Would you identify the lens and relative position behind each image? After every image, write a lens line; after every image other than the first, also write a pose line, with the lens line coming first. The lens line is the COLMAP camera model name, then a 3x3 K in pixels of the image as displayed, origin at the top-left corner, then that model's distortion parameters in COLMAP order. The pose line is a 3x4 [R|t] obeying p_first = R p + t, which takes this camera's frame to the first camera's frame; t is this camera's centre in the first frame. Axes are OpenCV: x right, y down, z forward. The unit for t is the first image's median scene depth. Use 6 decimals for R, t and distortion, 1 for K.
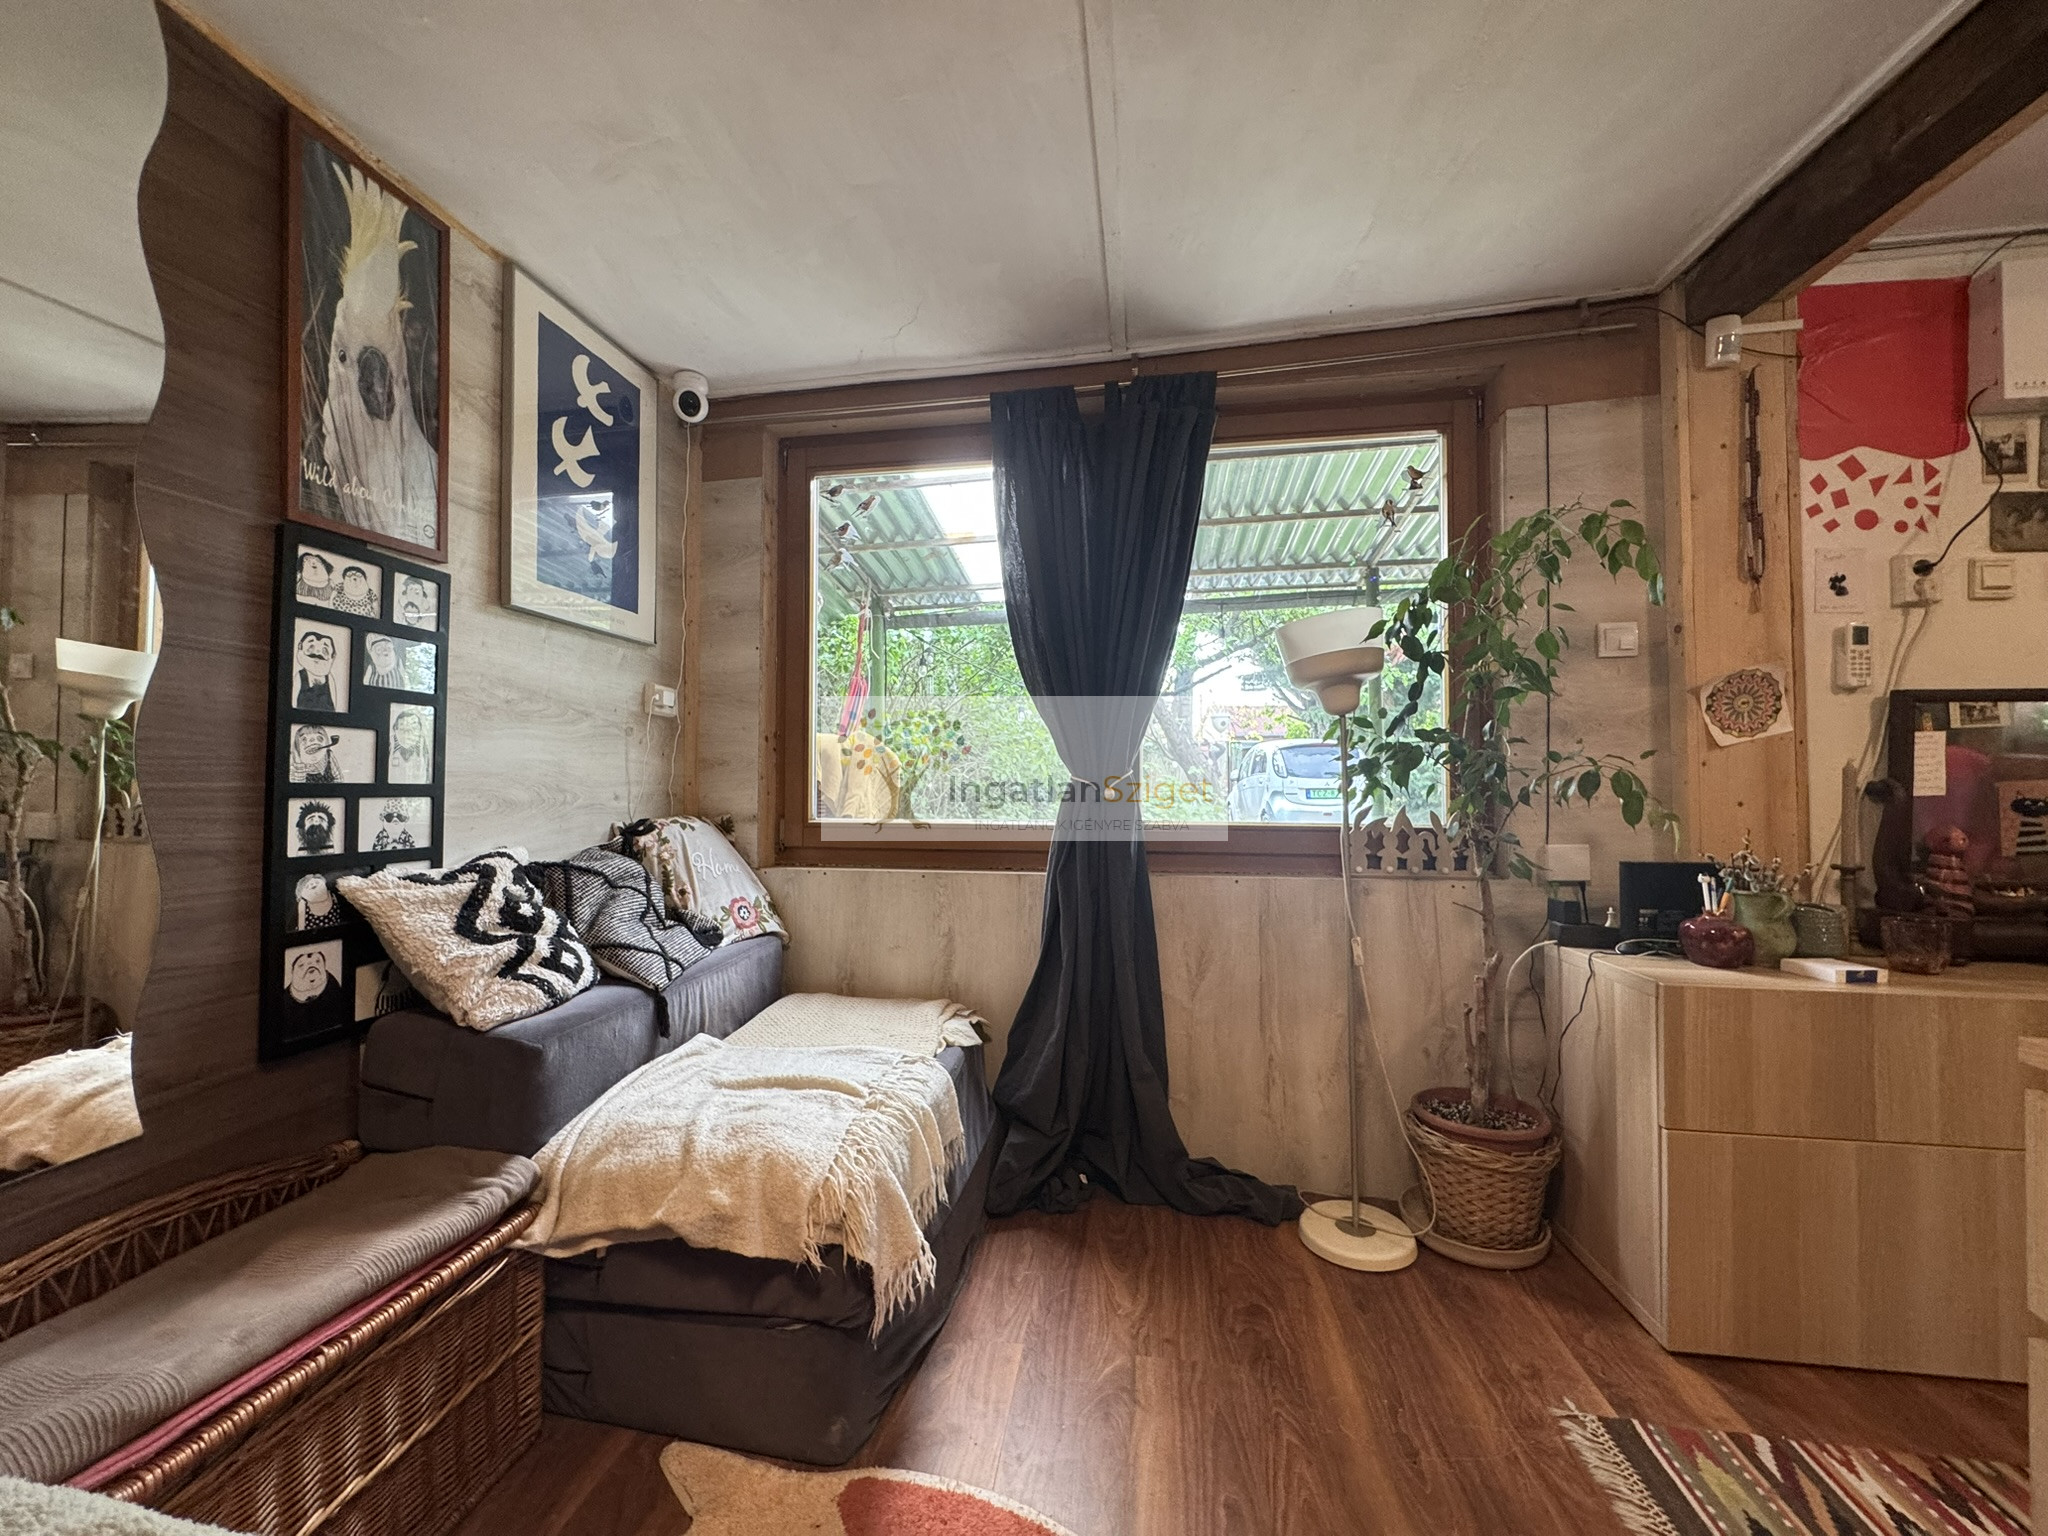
lens RADIAL K [[820.6, 0, 1020.2], [0, 820.6, 764.7], [0, 0, 1]] dist [0.000052, 0.000003]
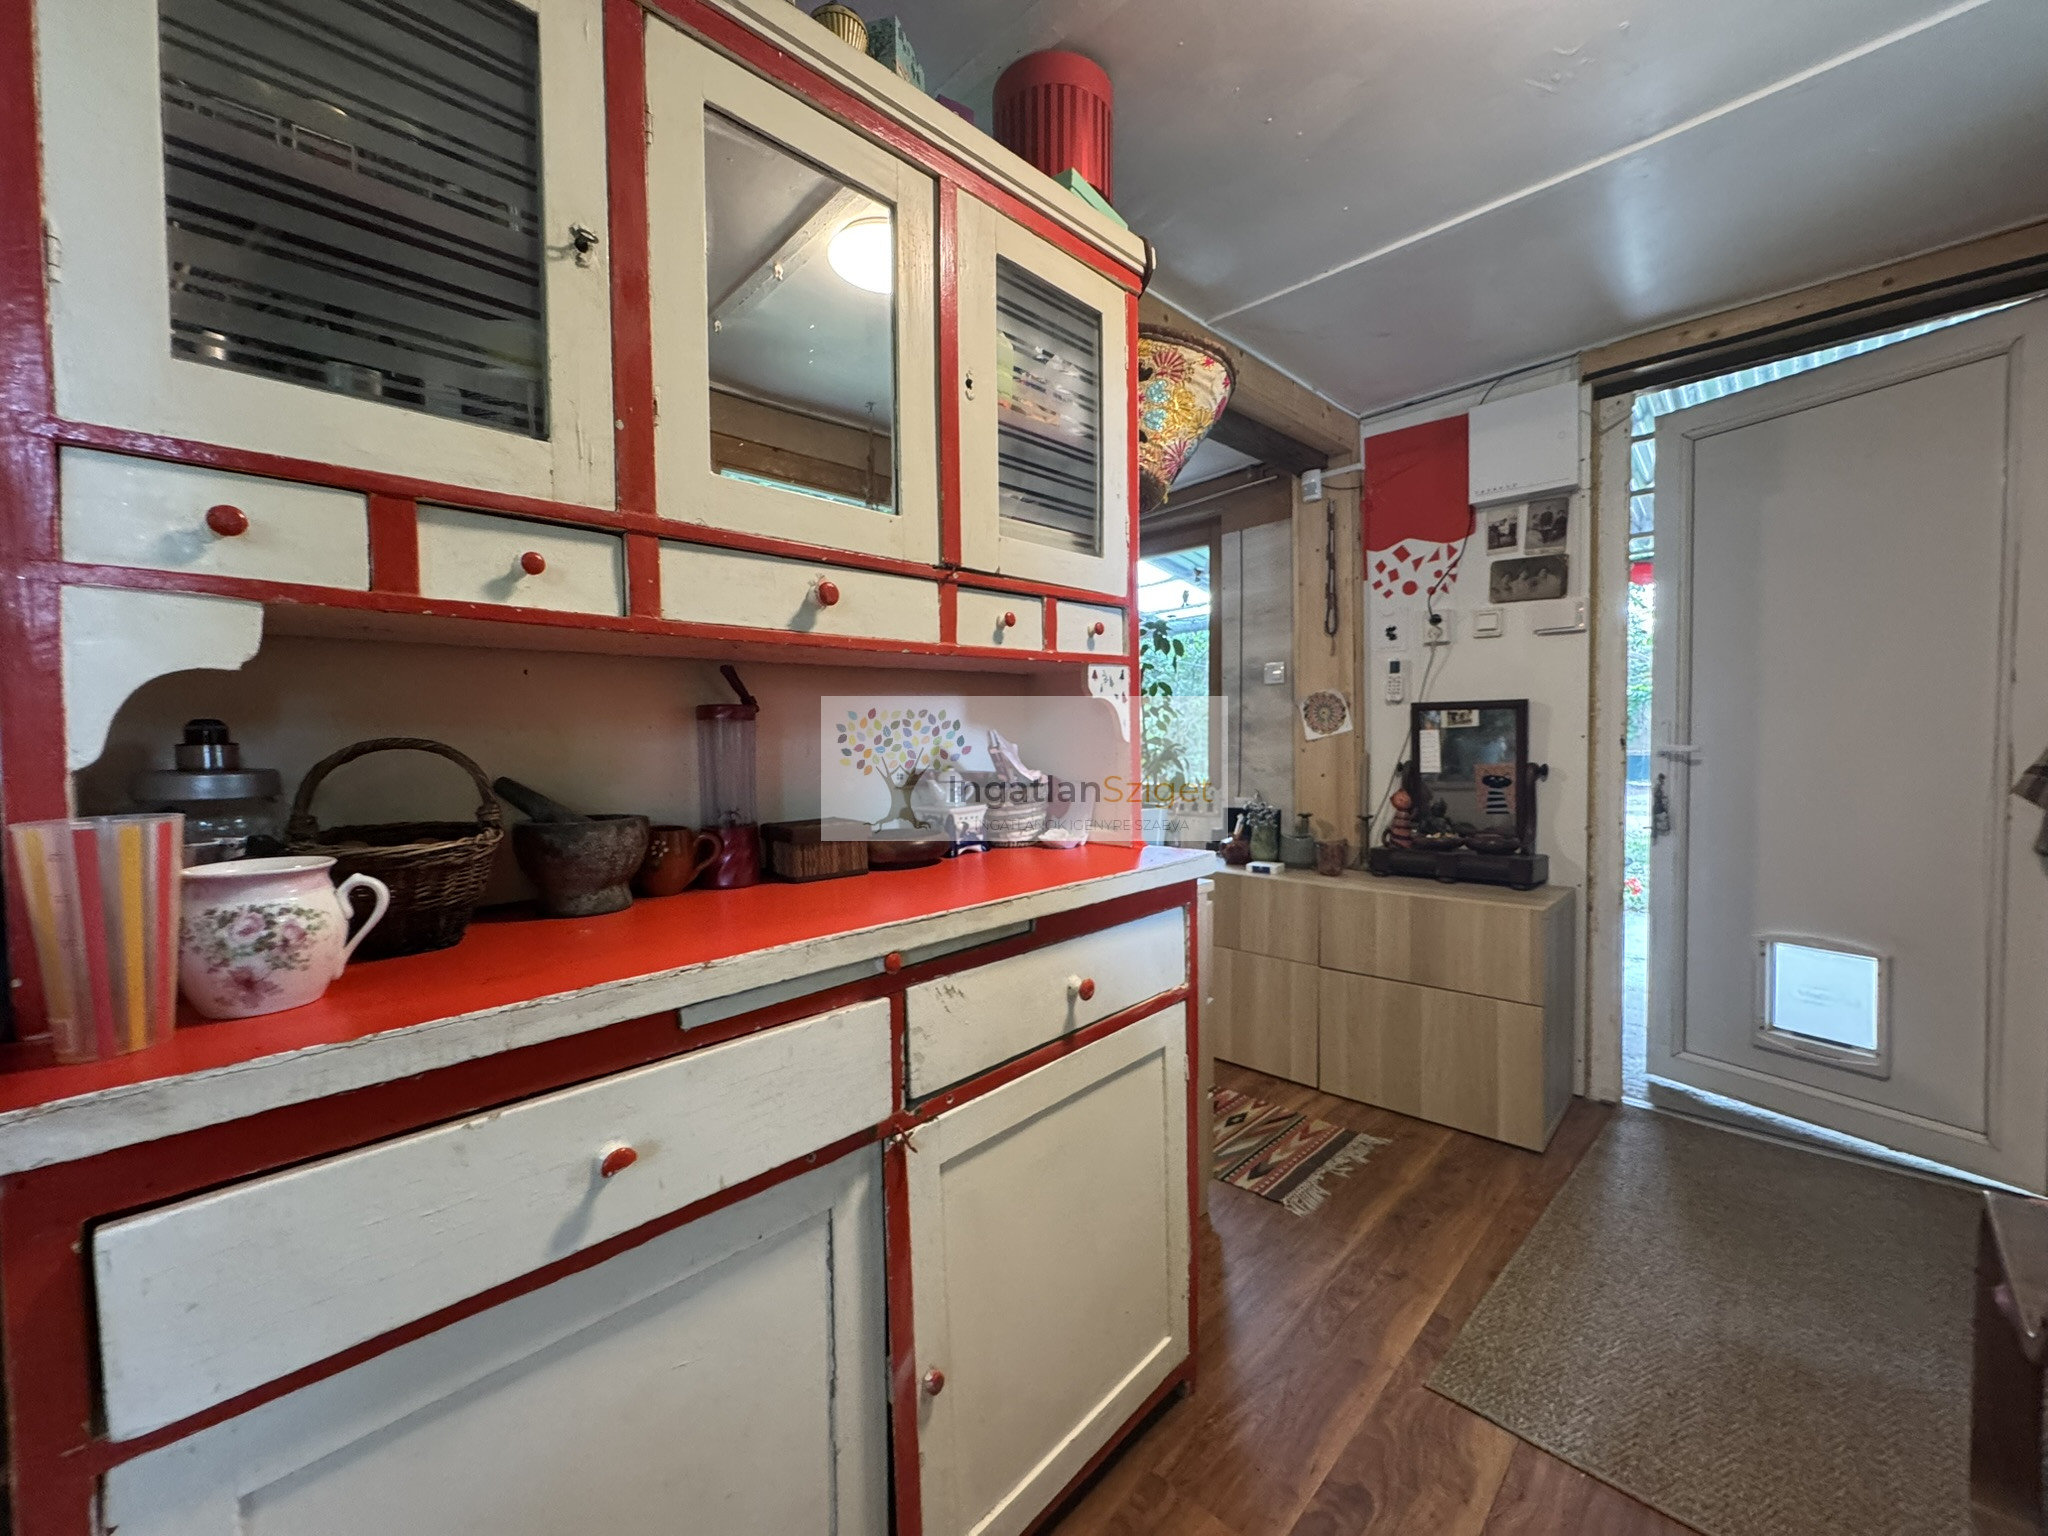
lens RADIAL K [[820.6, 0, 1020.2], [0, 820.6, 764.7], [0, 0, 1]] dist [0.000052, 0.000003]
pose [[0.810155, 0.009575, -0.586137, 1.705093], [0.030221, 0.997855, 0.058072, -0.107641], [0.585436, -0.064761, 0.808128, -0.832611]]
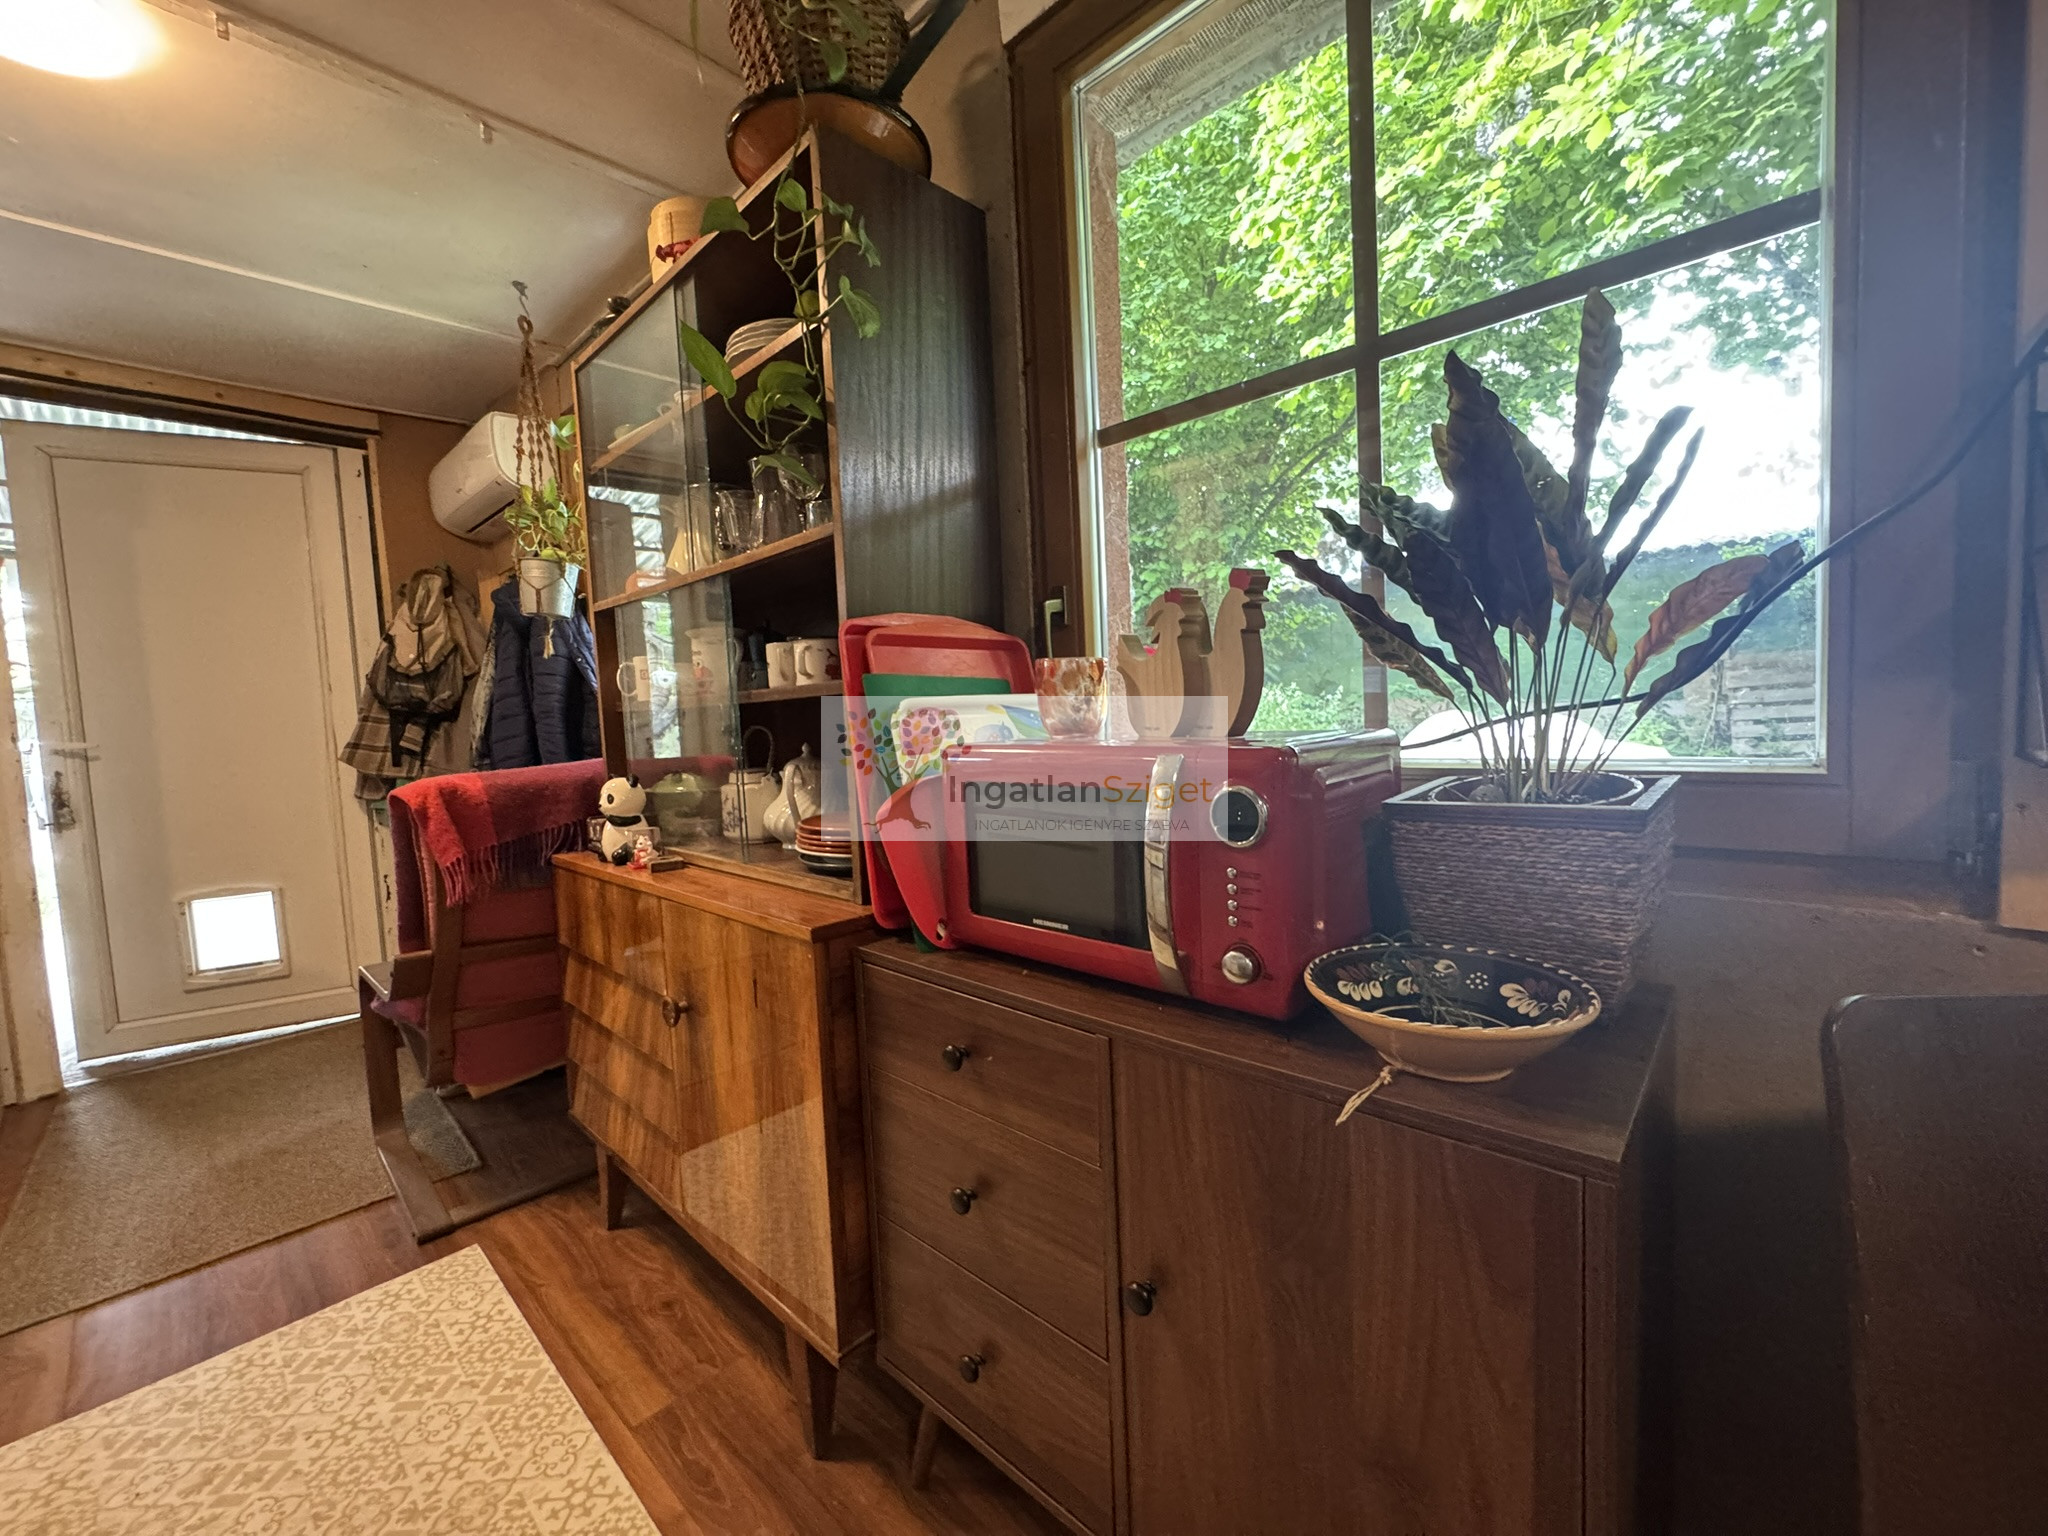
lens RADIAL K [[820.6, 0, 1020.2], [0, 820.6, 764.7], [0, 0, 1]] dist [0.000052, 0.000003]
pose [[0.567079, -0.080874, 0.819683, 1.511068], [0.028376, 0.996495, 0.078688, -0.043826], [-0.823175, -0.021362, 0.567386, -1.402960]]
